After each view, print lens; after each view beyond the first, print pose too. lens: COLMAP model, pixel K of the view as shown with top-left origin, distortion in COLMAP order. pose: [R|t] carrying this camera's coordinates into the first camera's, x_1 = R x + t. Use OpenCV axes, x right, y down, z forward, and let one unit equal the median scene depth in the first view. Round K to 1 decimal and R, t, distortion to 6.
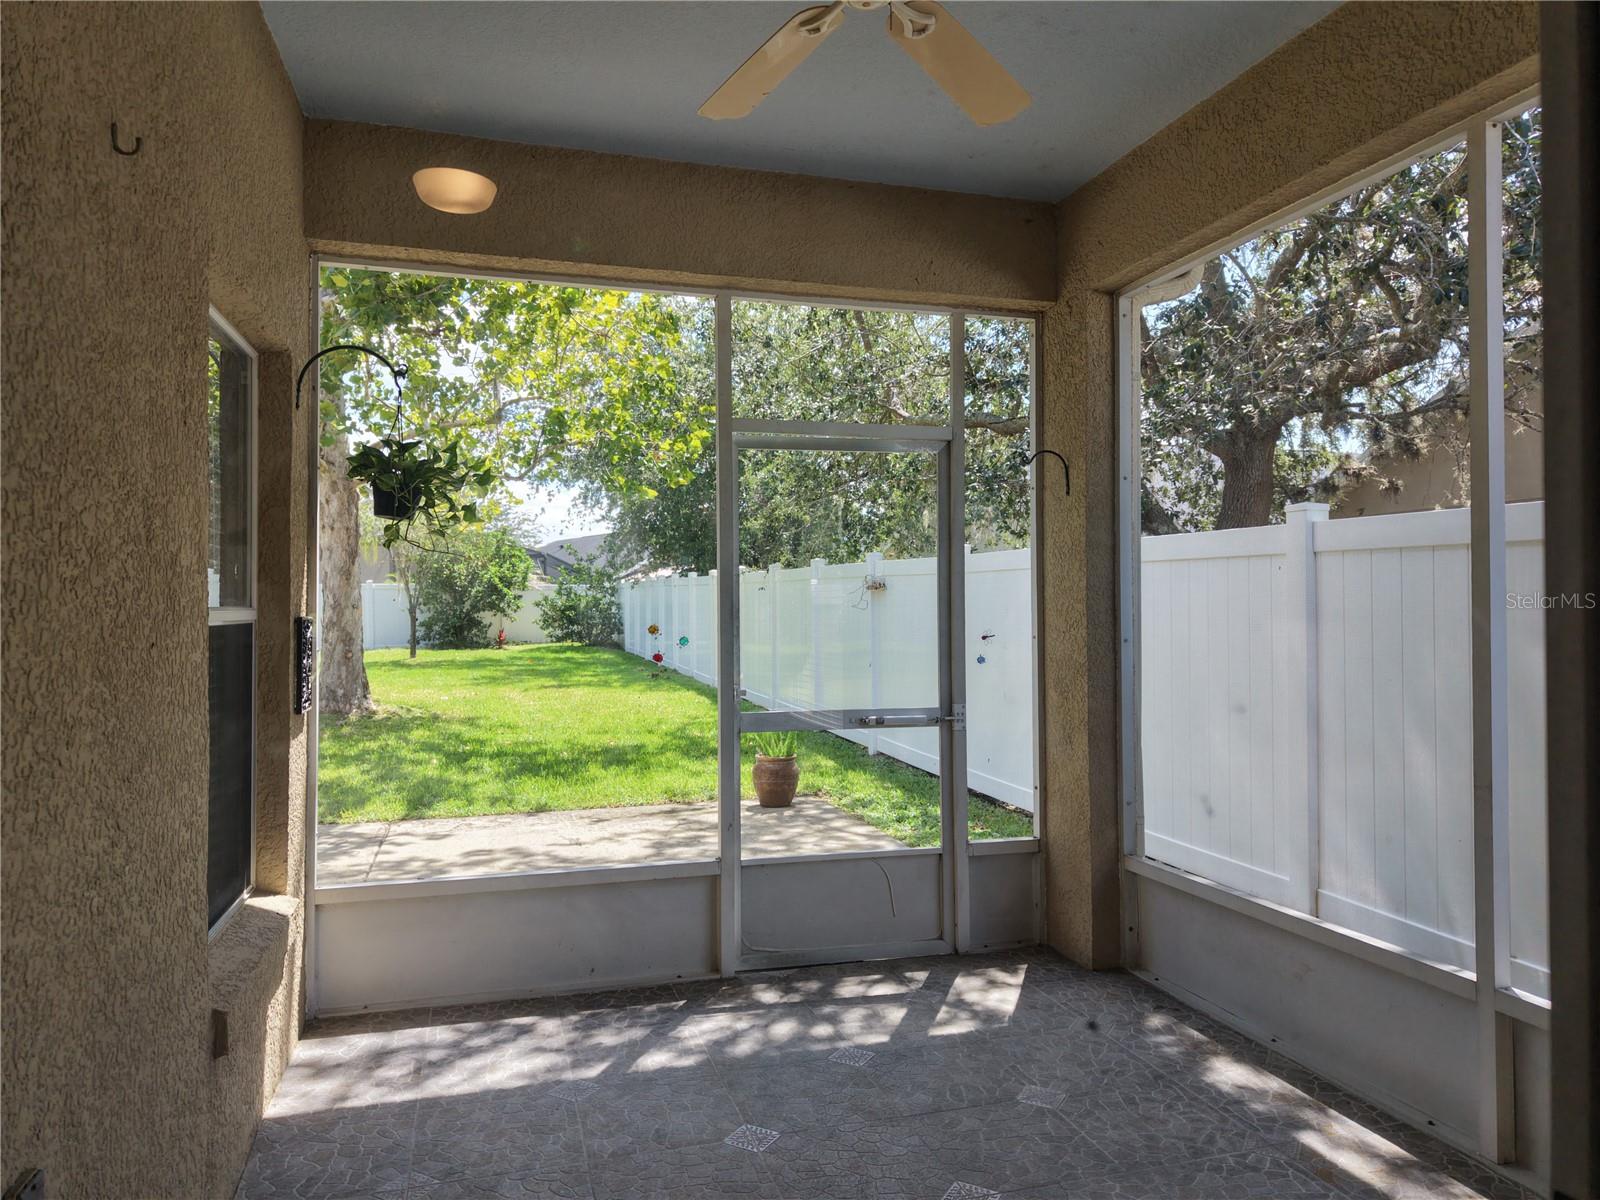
lens RADIAL K [[1098.1, 0, 800.0], [0, 1098.1, 600.0], [0, 0, 1]] dist [0.170002, -0.001793]
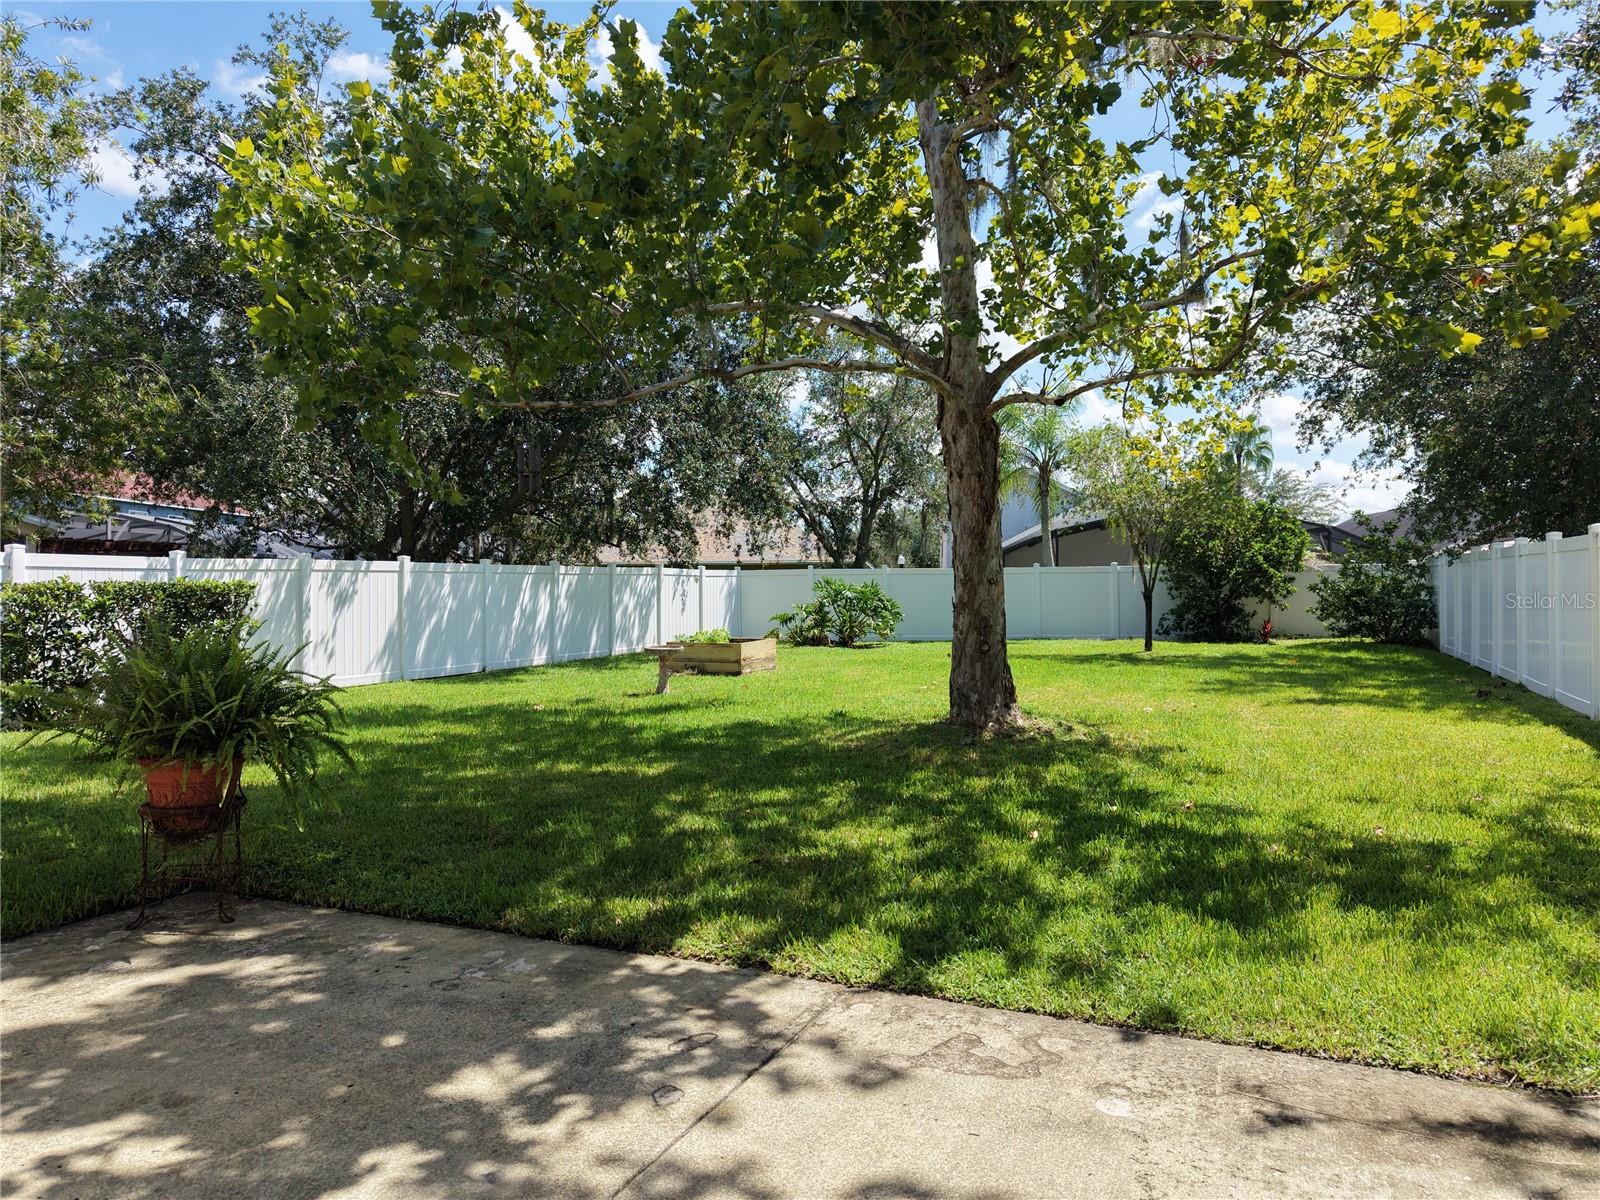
lens RADIAL K [[1093.7, 0, 772.4], [0, 1093.7, 604.6], [0, 0, 1]] dist [0.002638, -0.009968]
pose [[0.755936, 0.006475, -0.654614, -0.020668], [0.002219, 0.999920, 0.012453, 0.005632], [0.654642, -0.010866, 0.755861, 0.181536]]
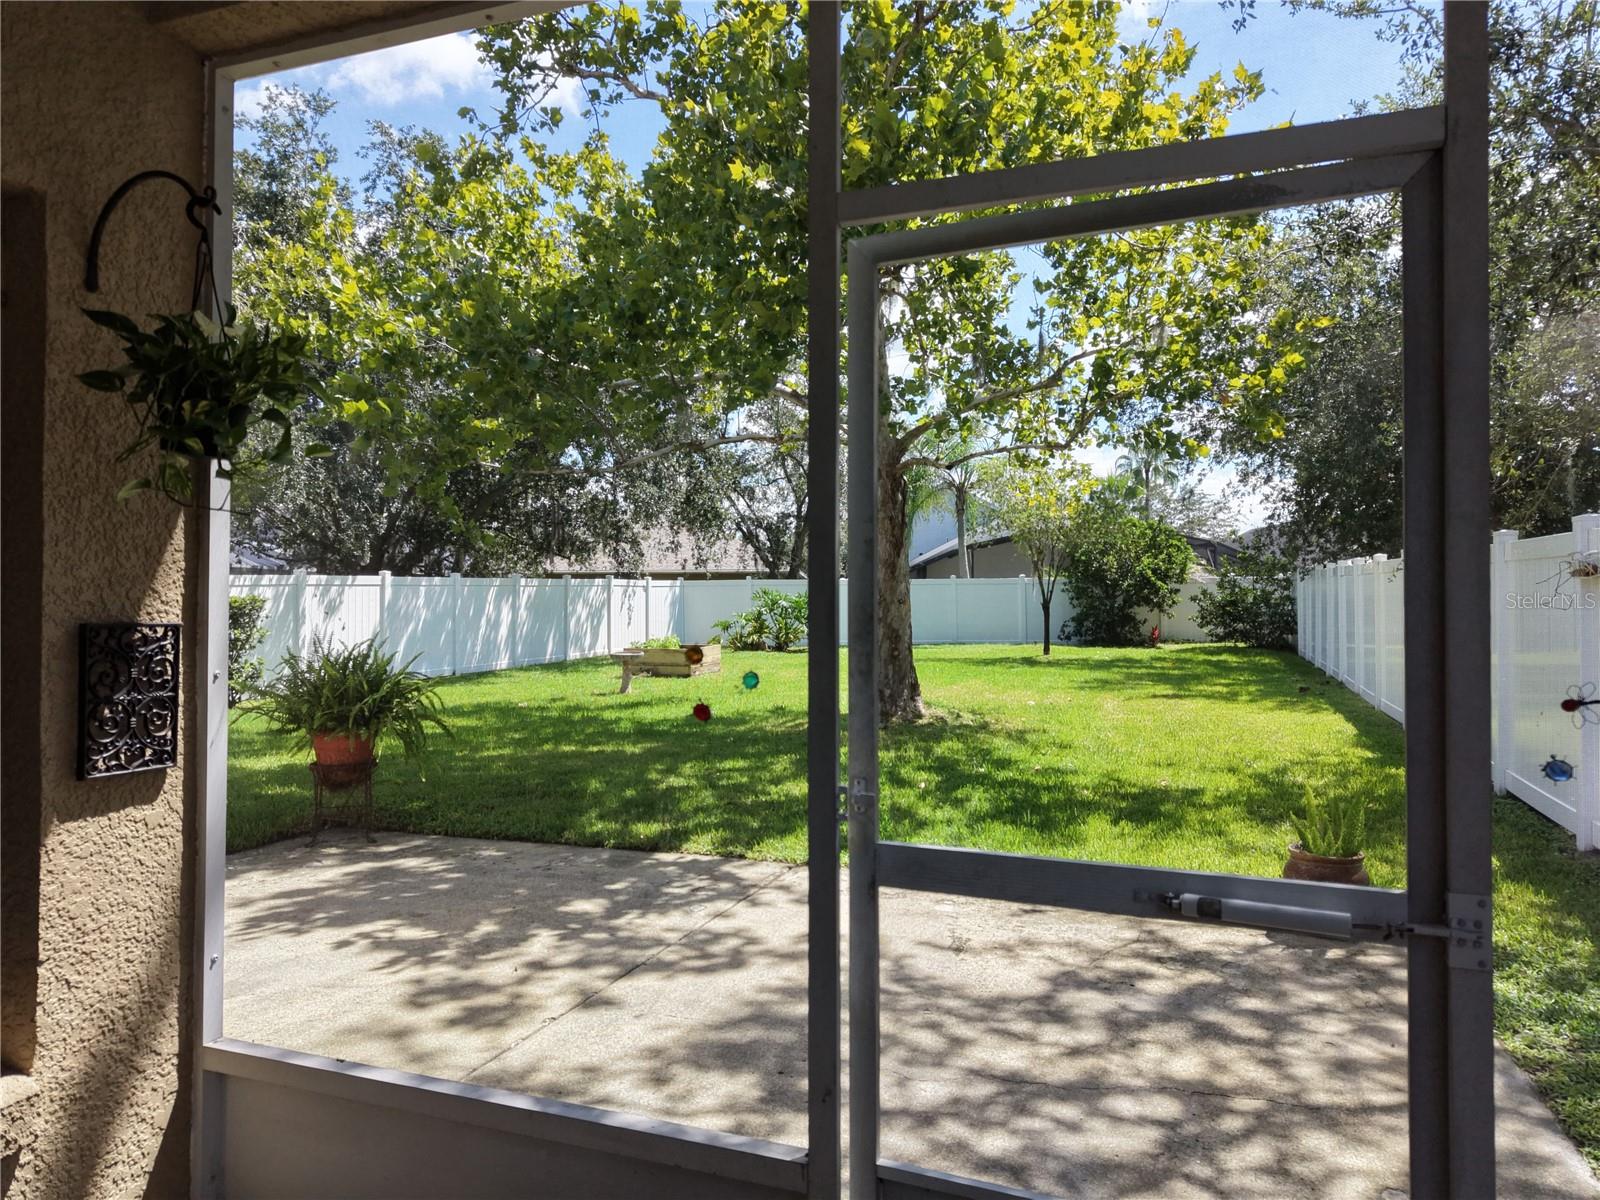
lens RADIAL K [[1093.7, 0, 772.4], [0, 1093.7, 604.6], [0, 0, 1]] dist [0.002638, -0.009968]
pose [[0.794935, 0.004311, -0.606679, 0.031951], [0.001477, 0.999958, 0.009042, -0.000036], [0.606692, -0.008084, 0.794896, 0.106258]]
